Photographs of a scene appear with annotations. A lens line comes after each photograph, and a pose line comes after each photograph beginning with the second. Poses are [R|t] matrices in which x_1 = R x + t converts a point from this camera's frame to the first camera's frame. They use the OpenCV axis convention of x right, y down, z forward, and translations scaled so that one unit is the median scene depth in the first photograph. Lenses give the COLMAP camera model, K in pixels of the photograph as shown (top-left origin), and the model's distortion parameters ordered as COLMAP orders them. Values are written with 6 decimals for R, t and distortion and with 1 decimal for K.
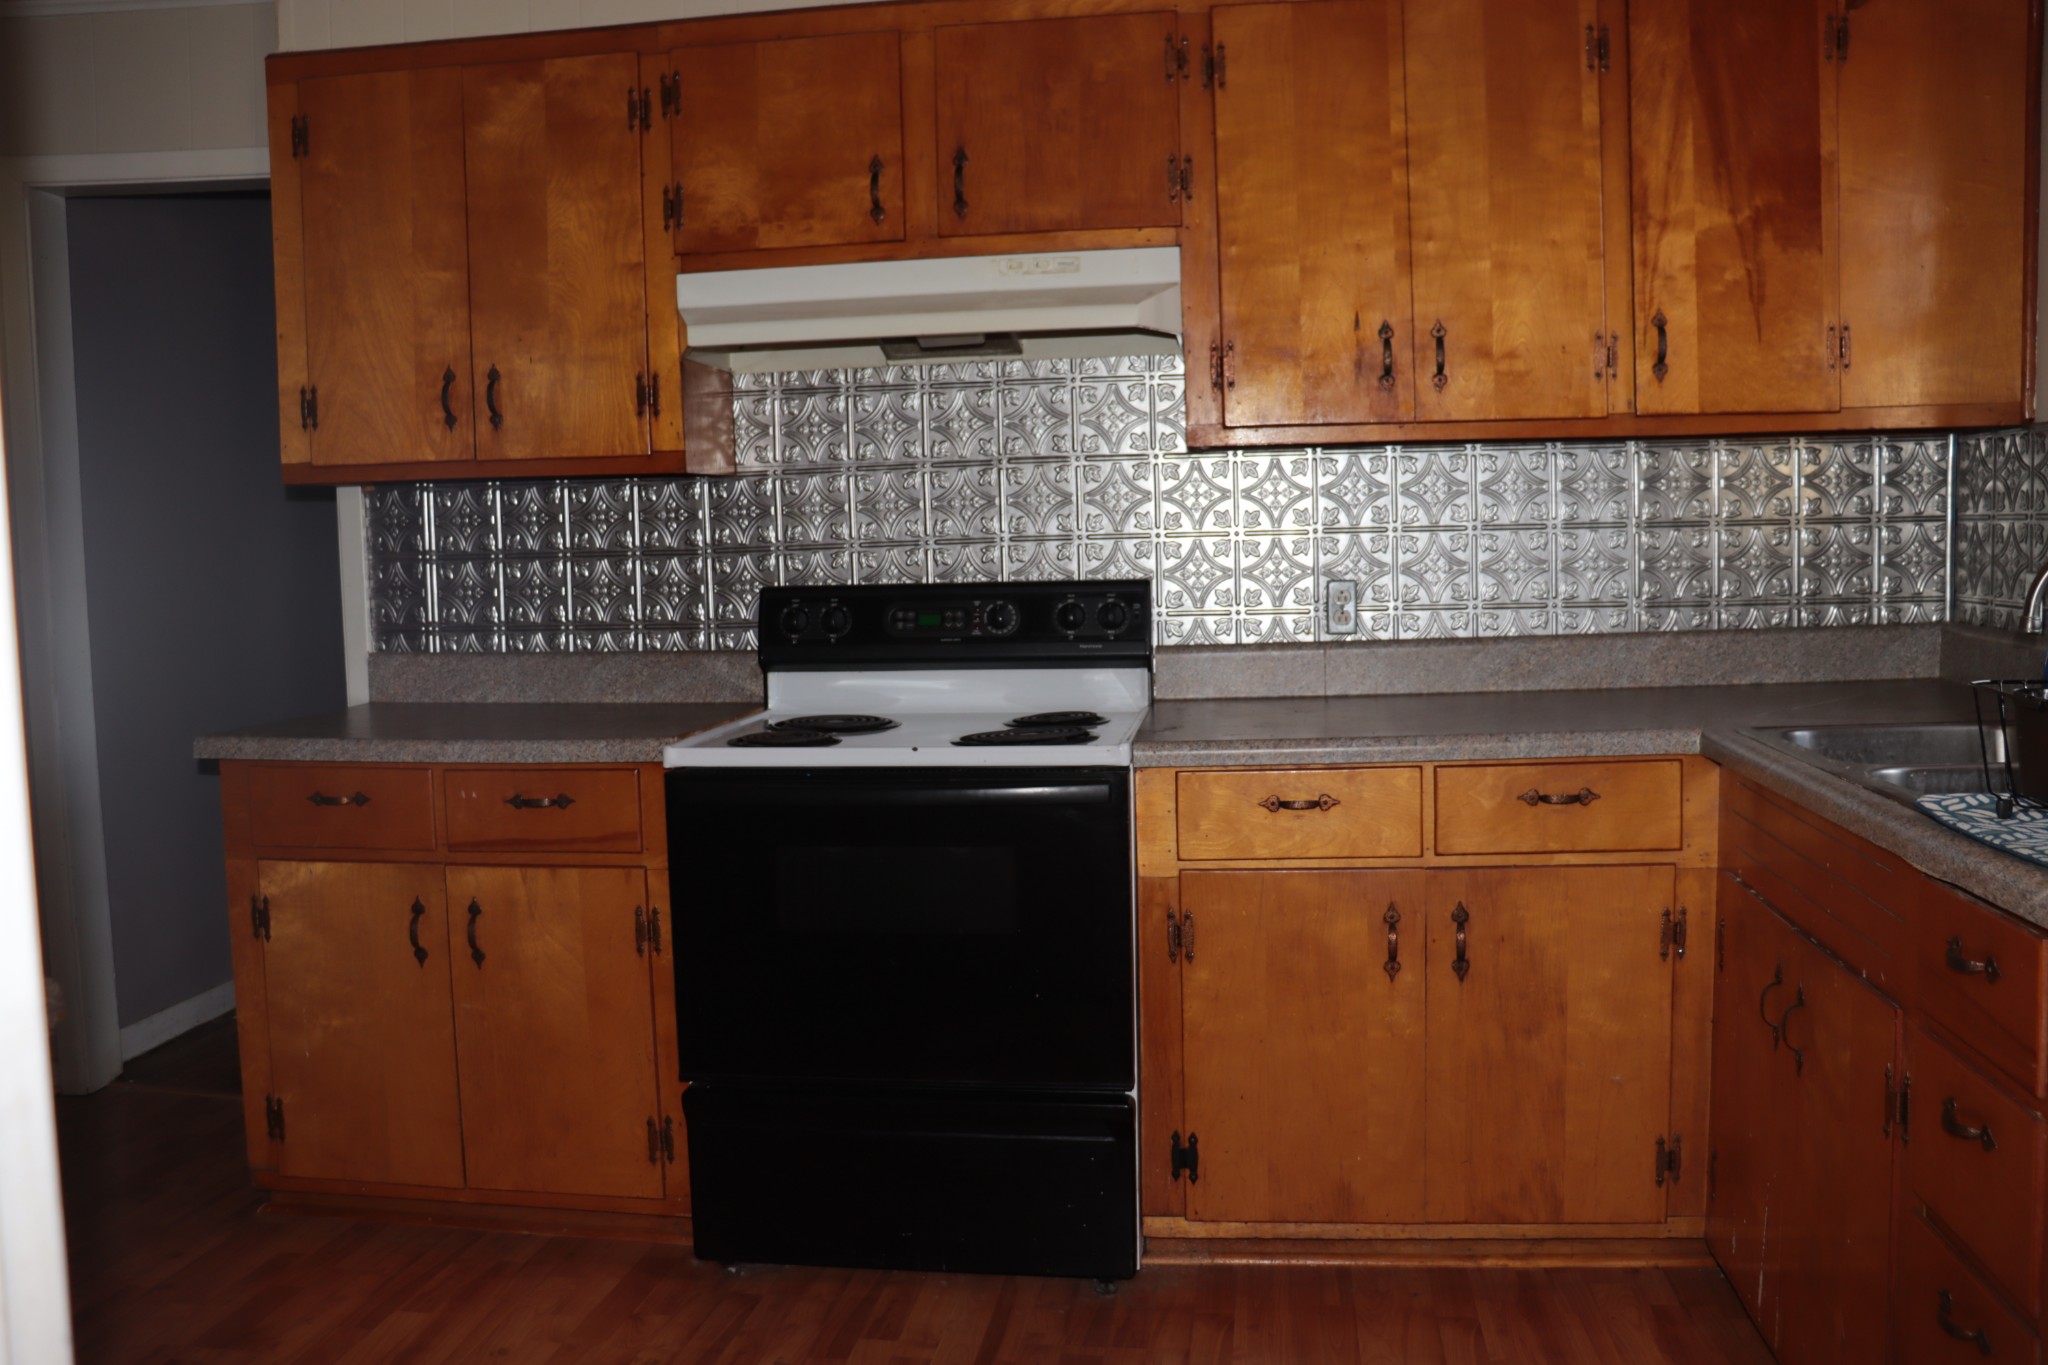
lens RADIAL K [[1696.2, 0, 1035.2], [0, 1696.2, 668.4], [0, 0, 1]] dist [-0.177501, 0.164051]
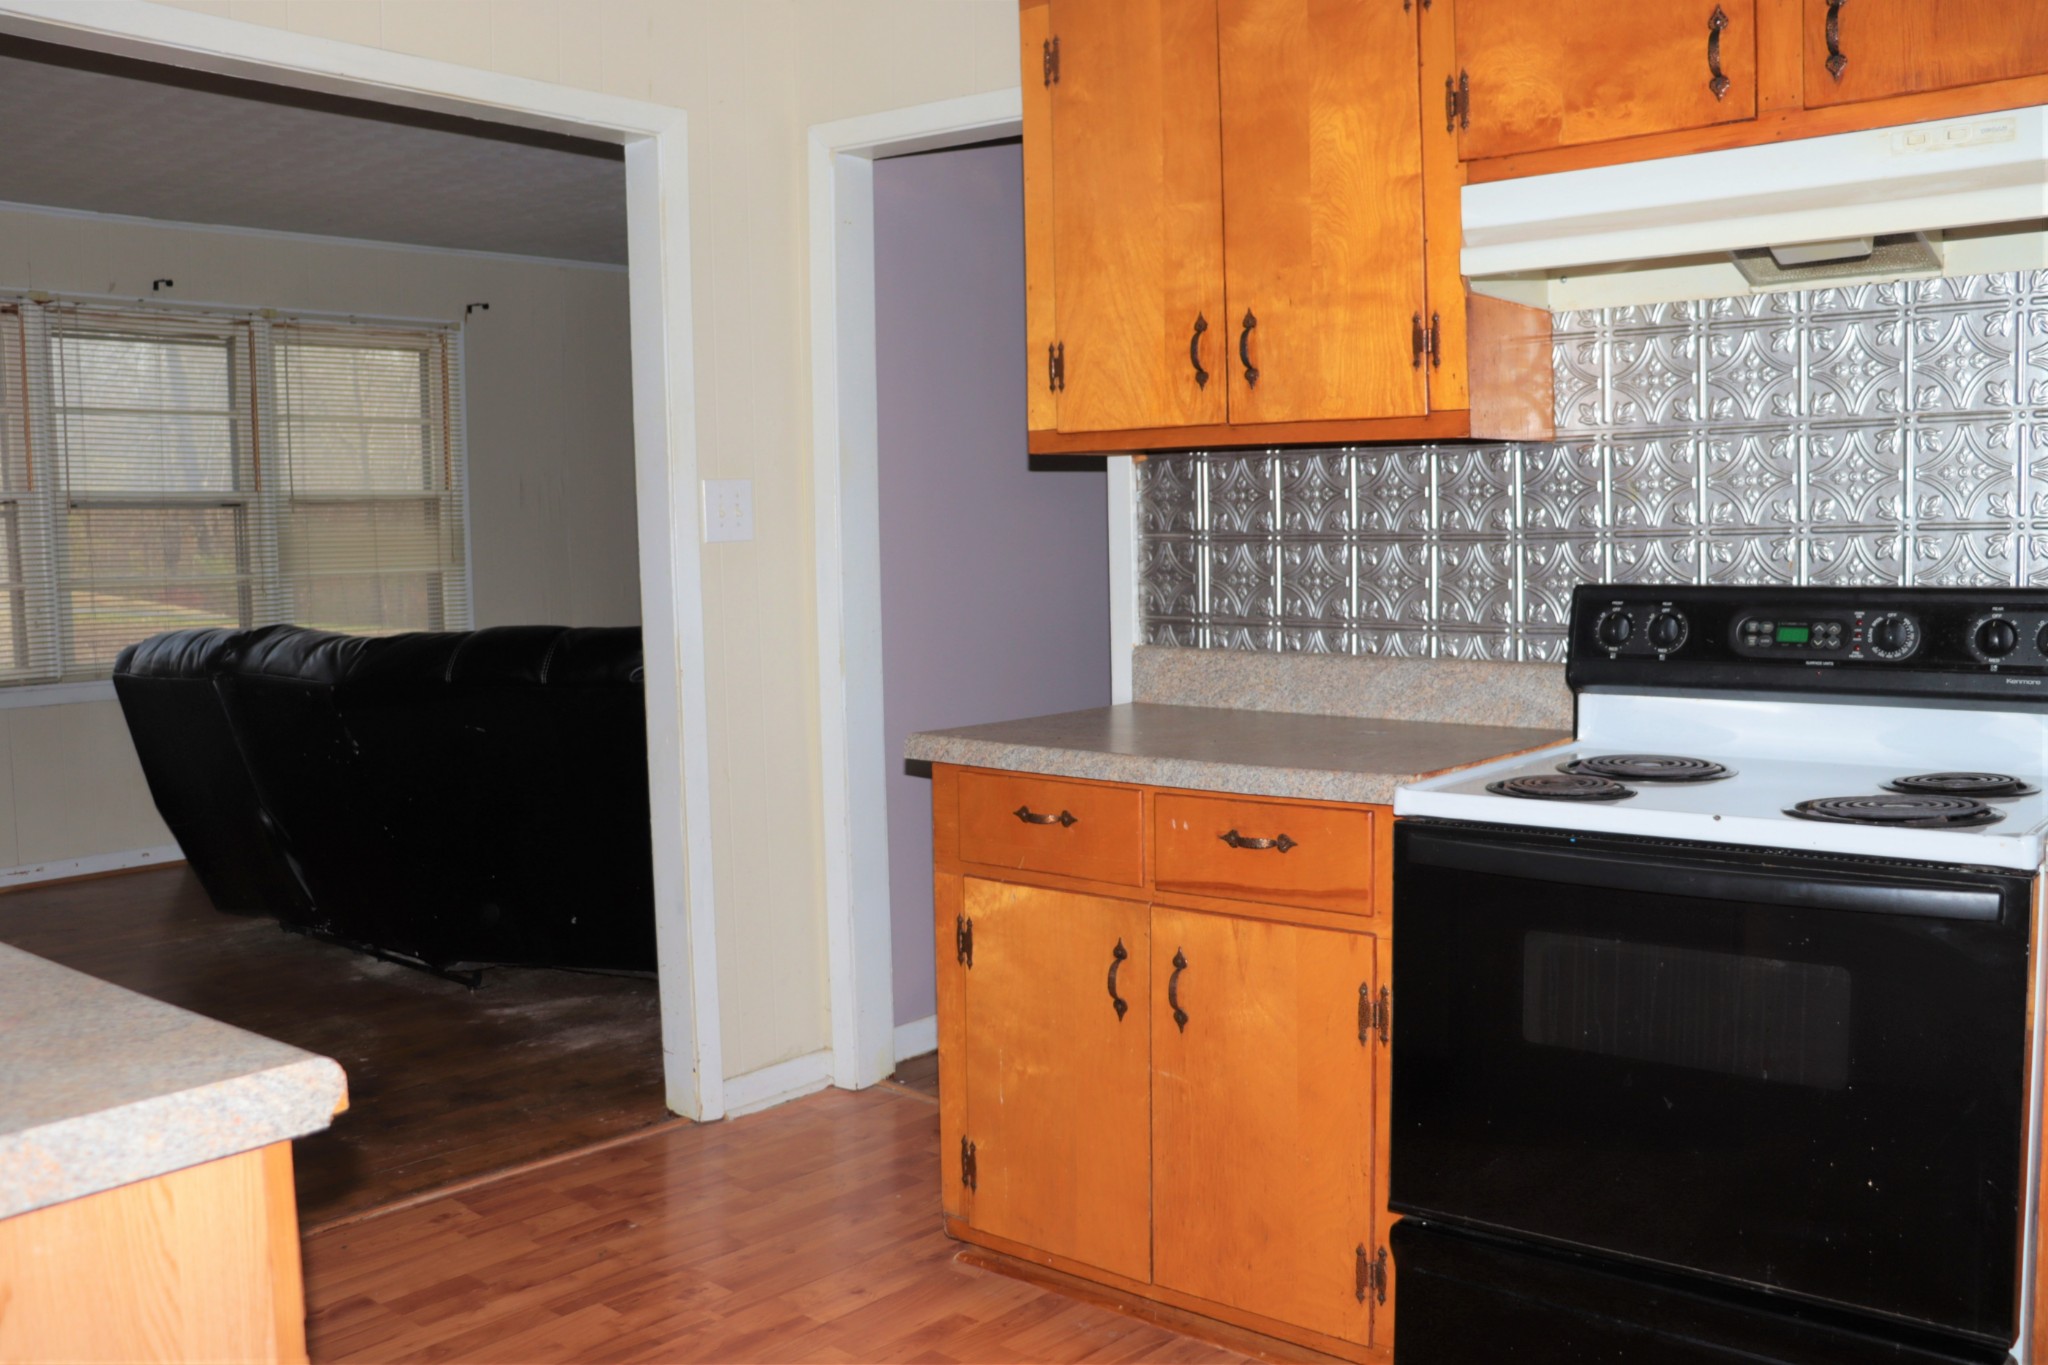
lens RADIAL K [[1807.8, 0, 1034.5], [0, 1807.8, 674.3], [0, 0, 1]] dist [-0.176721, 0.165381]
pose [[0.846357, 0.048188, -0.530431, 0.068978], [-0.041151, 0.998838, 0.025080, -0.017996], [0.531024, 0.000602, 0.847357, 0.180604]]
